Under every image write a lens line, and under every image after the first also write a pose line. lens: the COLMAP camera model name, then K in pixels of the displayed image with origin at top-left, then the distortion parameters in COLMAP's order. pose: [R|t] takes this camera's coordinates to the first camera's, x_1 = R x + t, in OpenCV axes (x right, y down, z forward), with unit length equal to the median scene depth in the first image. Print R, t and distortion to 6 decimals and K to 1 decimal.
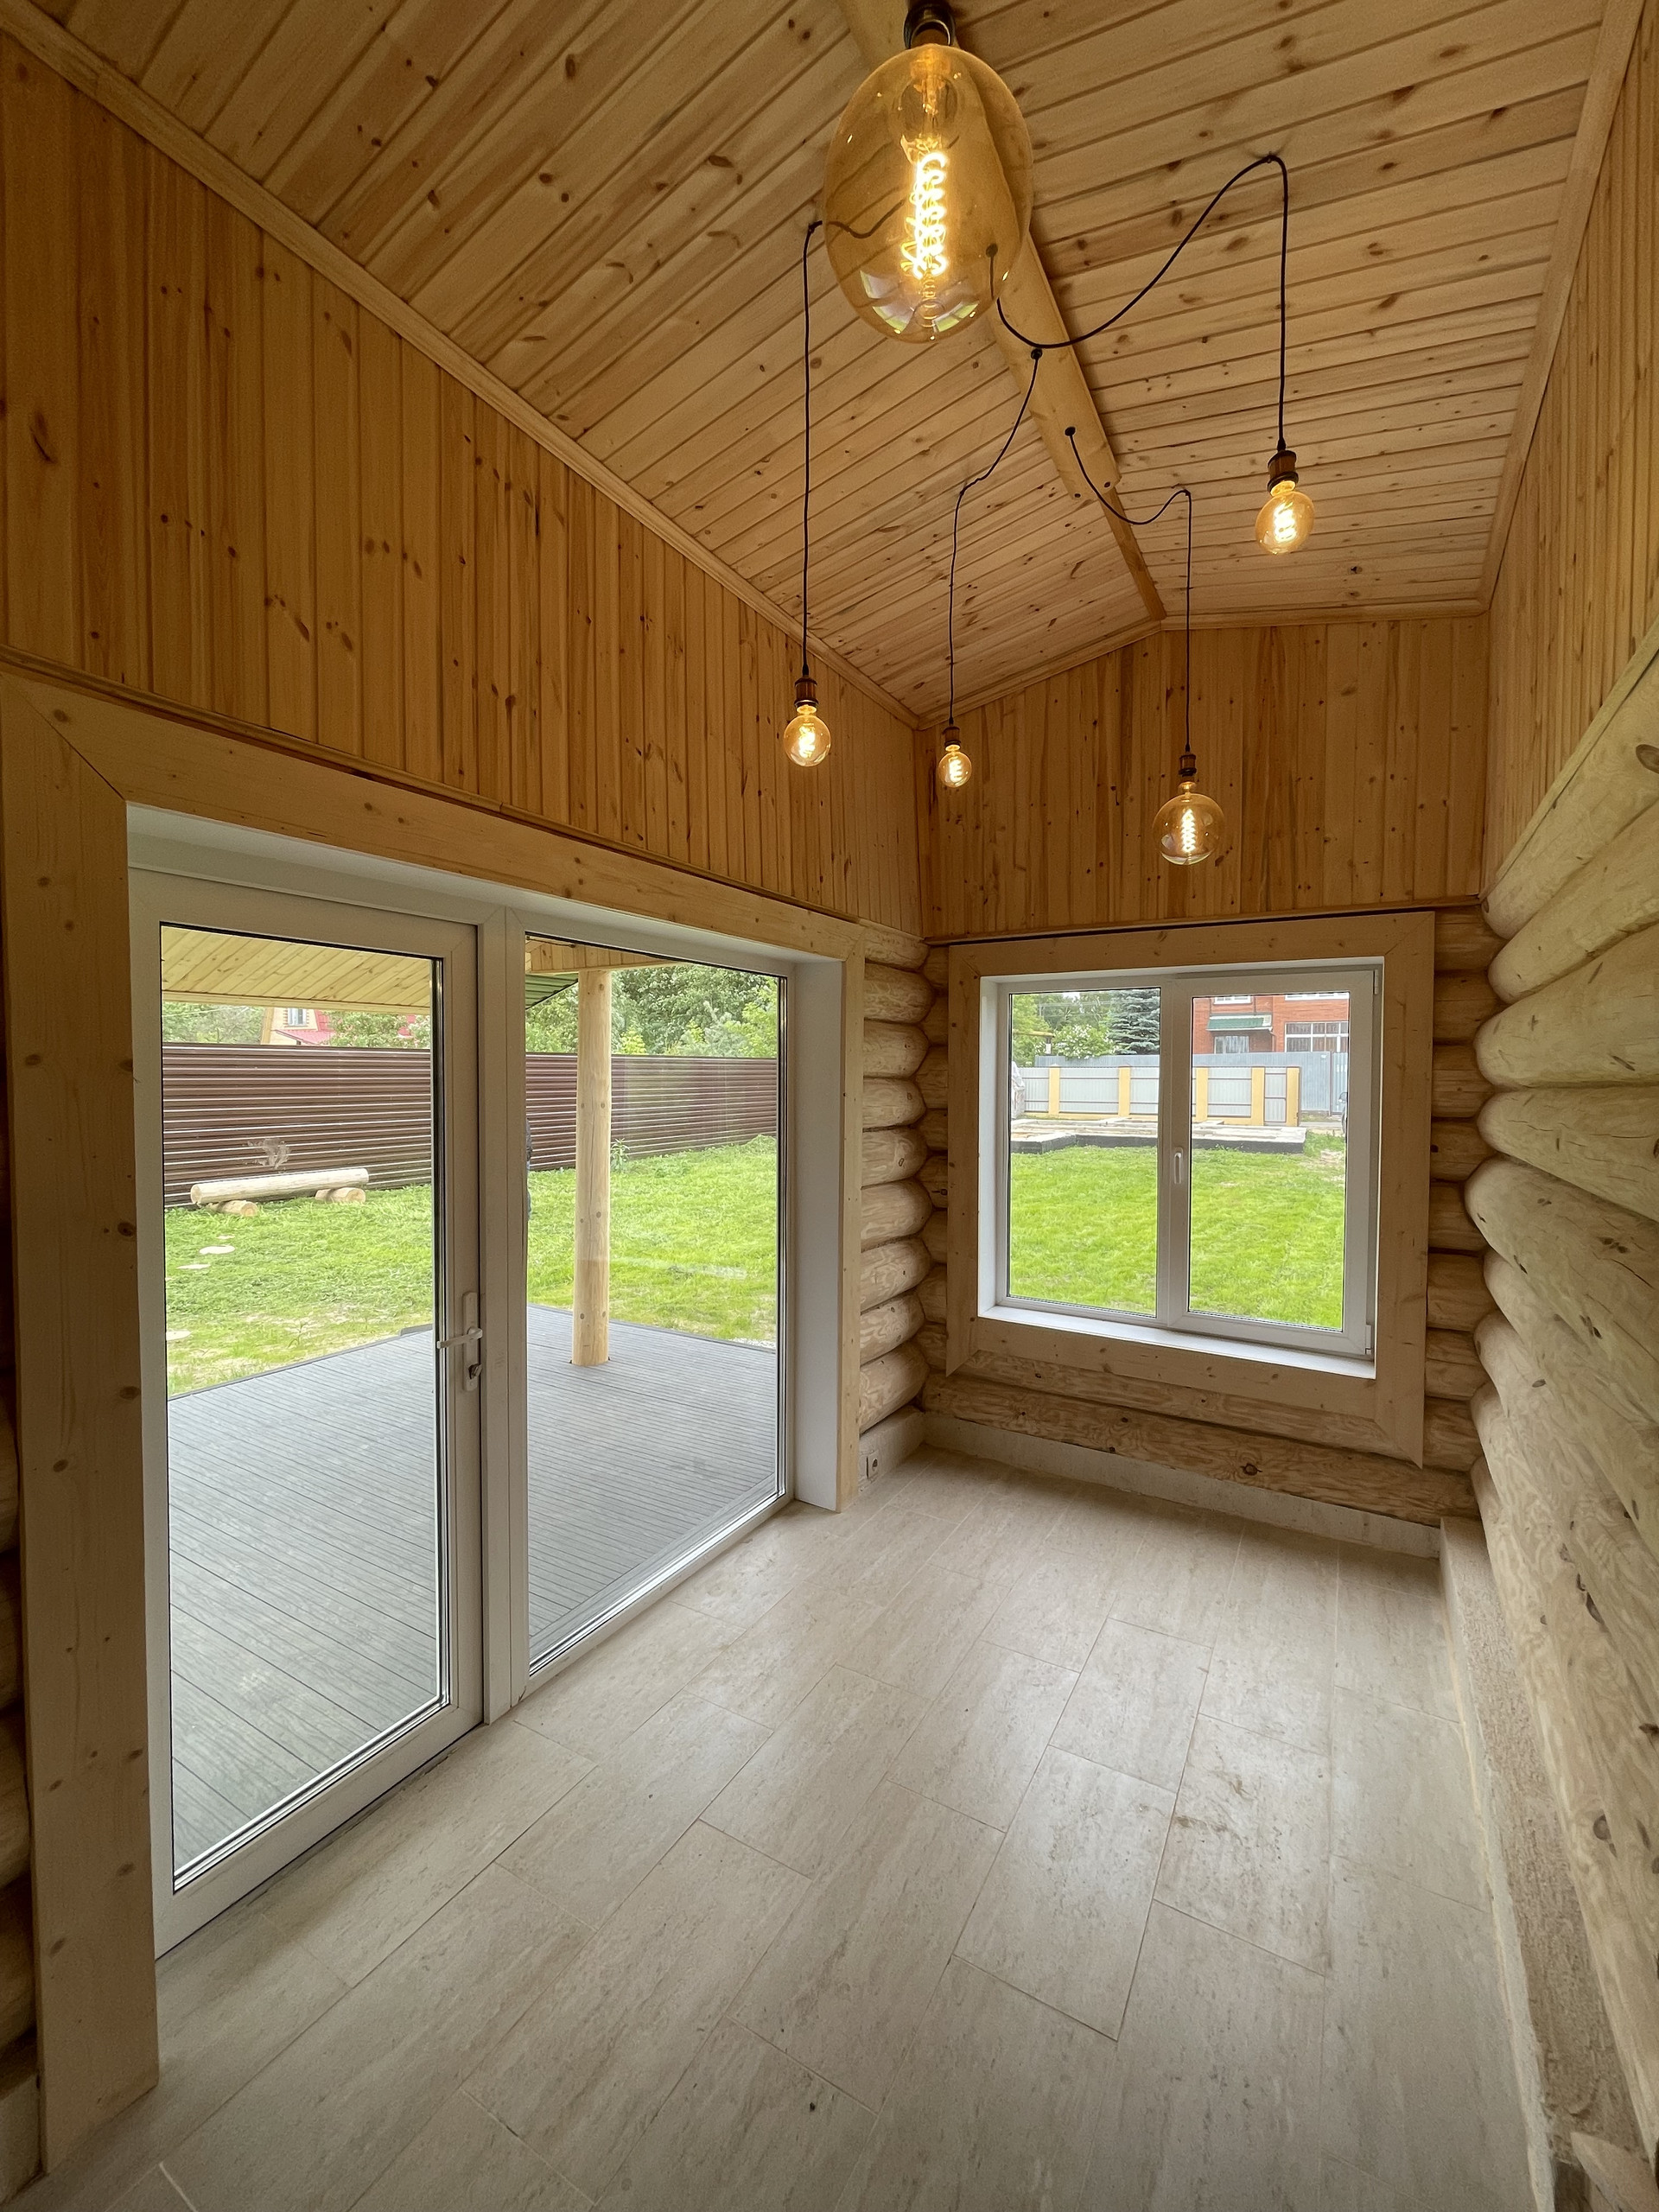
lens RADIAL K [[900.0, 0, 836.4], [0, 900.0, 1105.4], [0, 0, 1]] dist [-0.009012, -0.000949]
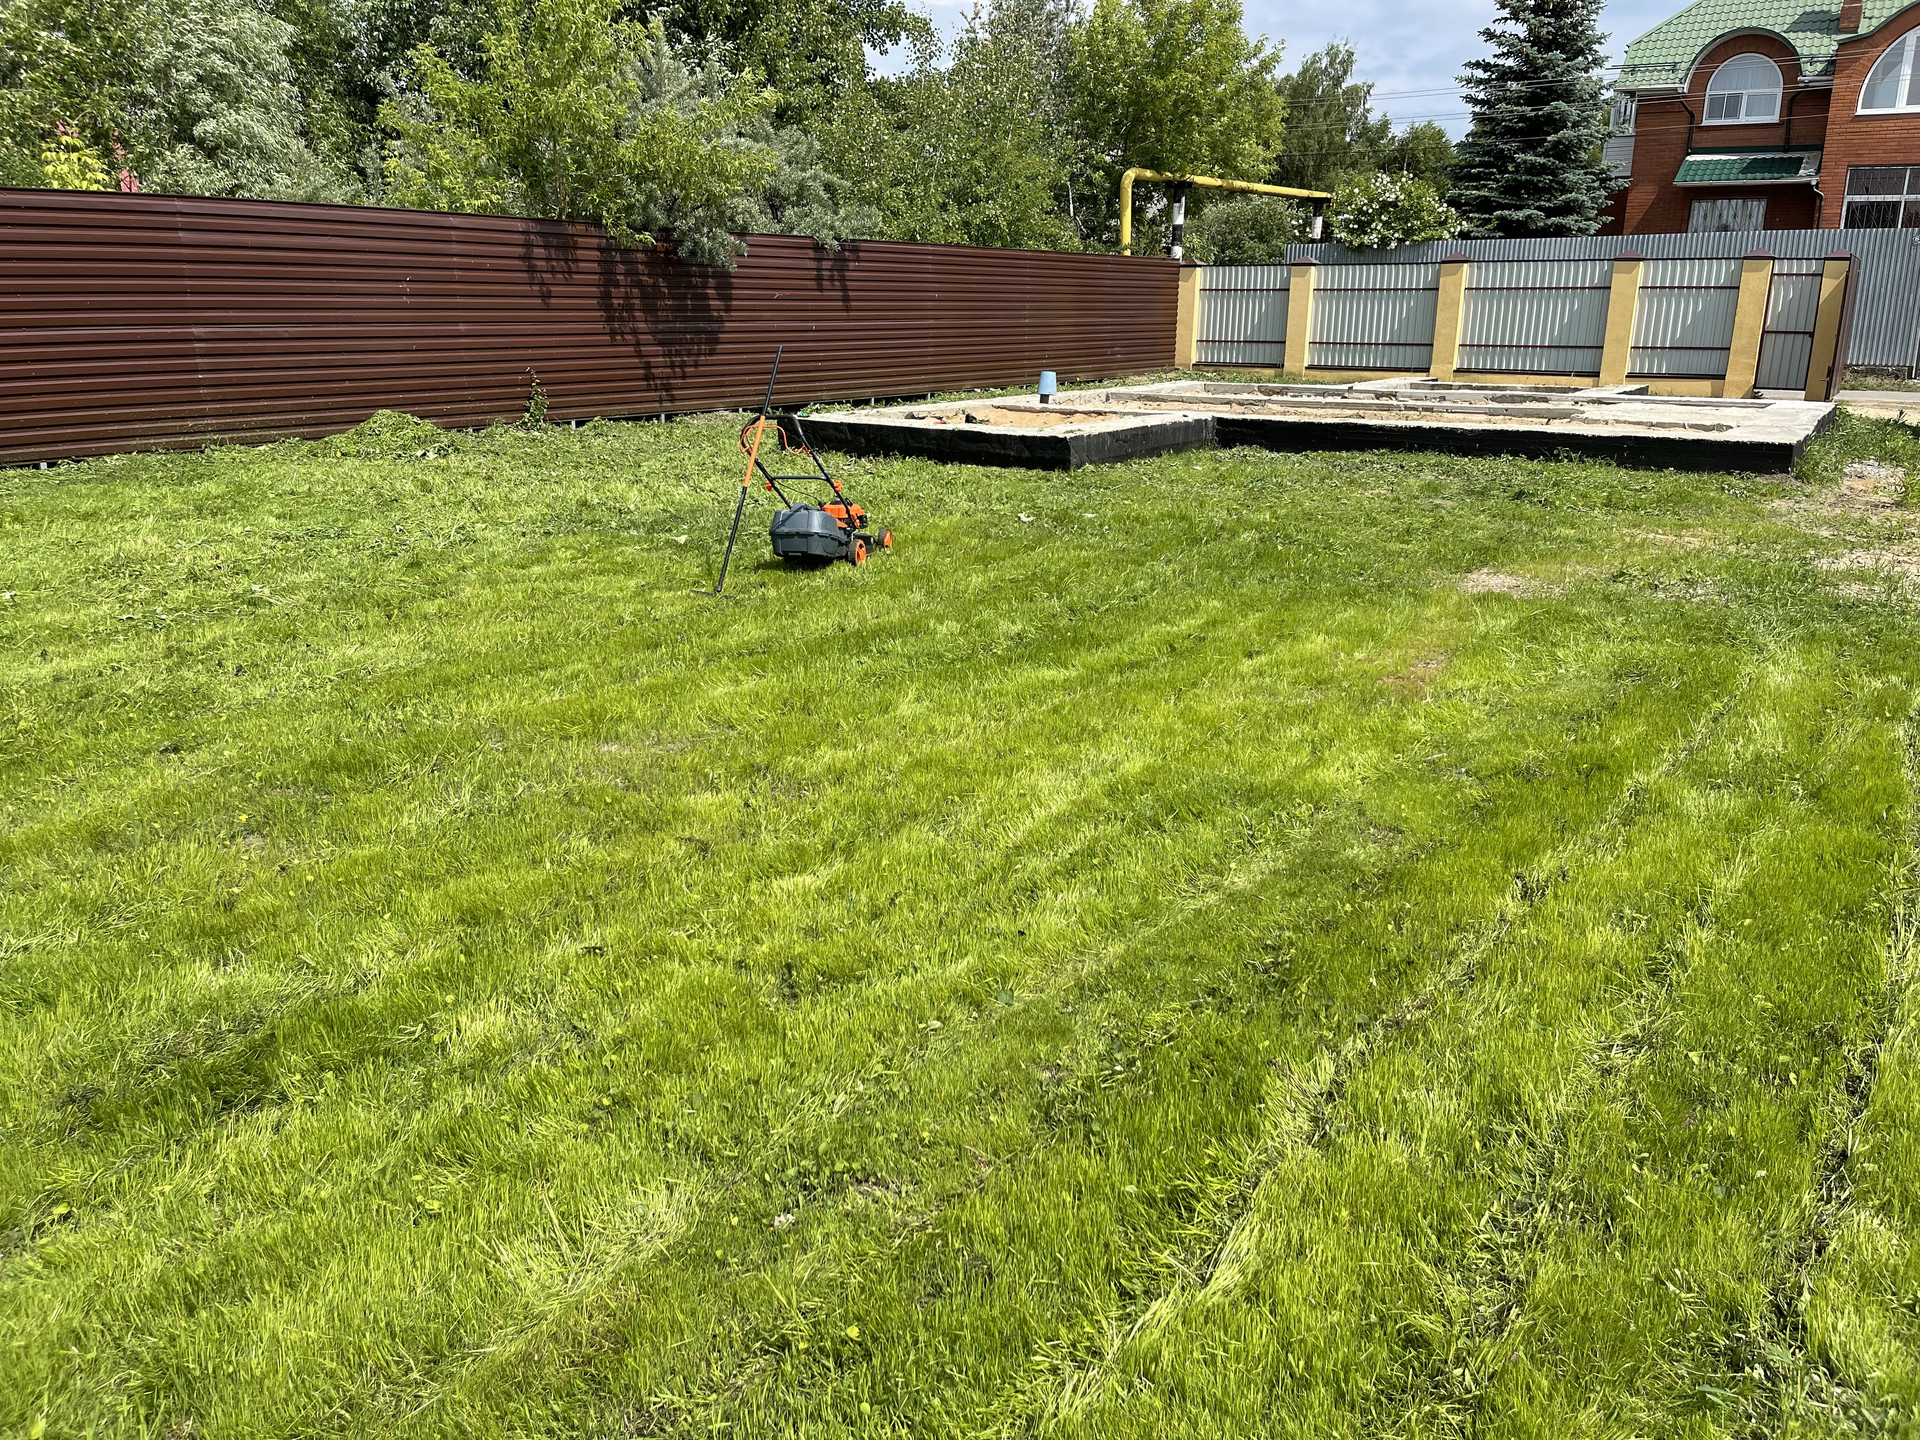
lens RADIAL K [[1452.3, 0, 943.9], [0, 1452.3, 729.6], [0, 0, 1]] dist [0.077342, -0.103665]
pose [[0.996878, 0.024967, -0.074910, 0.128379], [-0.005767, 0.969182, 0.246277, 0.005157], [0.078751, -0.245076, 0.966300, 0.211648]]
